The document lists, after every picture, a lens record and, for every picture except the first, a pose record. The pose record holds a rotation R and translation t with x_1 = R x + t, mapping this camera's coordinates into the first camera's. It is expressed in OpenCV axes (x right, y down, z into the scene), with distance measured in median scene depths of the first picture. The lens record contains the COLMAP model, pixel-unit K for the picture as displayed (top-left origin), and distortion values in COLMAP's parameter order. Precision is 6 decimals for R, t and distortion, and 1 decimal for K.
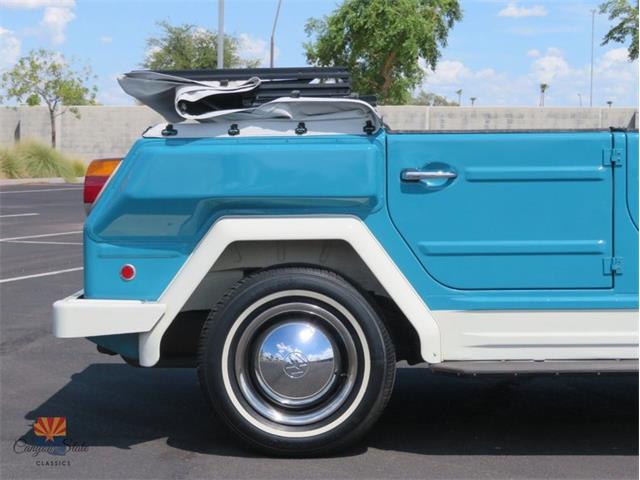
lens RADIAL K [[1401.2, 0, 306.7], [0, 1401.2, 239.9], [0, 0, 1]] dist [0.008986, -0.010313]
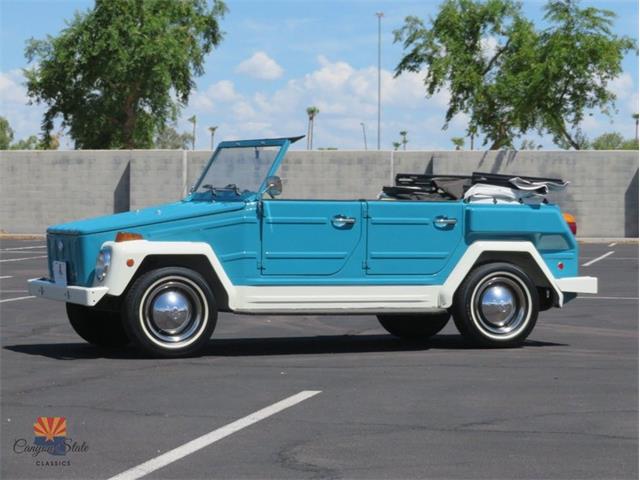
lens RADIAL K [[2023.8, 0, 320.9], [0, 2023.8, 240.0], [0, 0, 1]] dist [-0.029181, 1.214522]
pose [[0.985283, -0.011527, 0.170543, -0.037872], [0.019259, 0.998857, -0.043751, 0.010426], [-0.169843, 0.046391, 0.984379, -0.174798]]
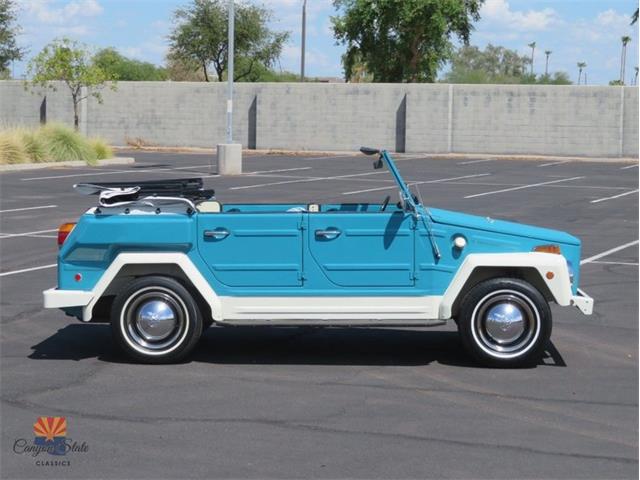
lens RADIAL K [[1551.8, 0, 322.9], [0, 1551.8, 240.1], [0, 0, 1]] dist [-0.012159, 0.015694]
pose [[0.999622, 0.004168, -0.027184, 0.025558], [-0.003598, 0.999773, 0.021014, -0.007017], [0.027266, -0.020908, 0.999410, -0.111575]]
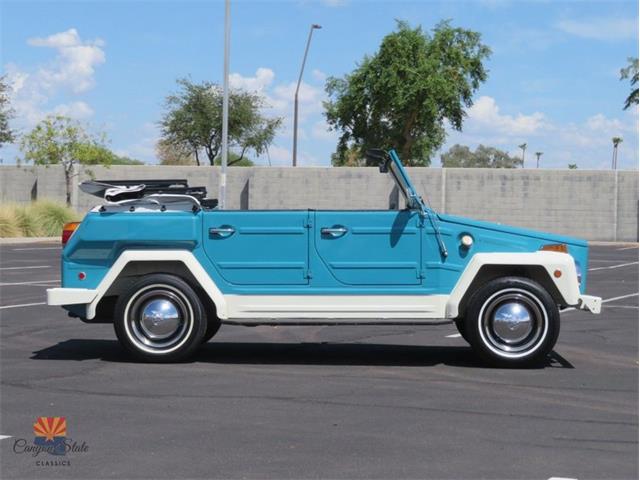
lens RADIAL K [[1565.5, 0, 316.6], [0, 1565.5, 239.4], [0, 0, 1]] dist [-0.004762, -0.325604]
pose [[0.999670, 0.006744, -0.024774, 0.023576], [-0.007844, 0.998976, -0.044552, 0.005844], [0.024448, 0.044731, 0.998700, -0.111978]]
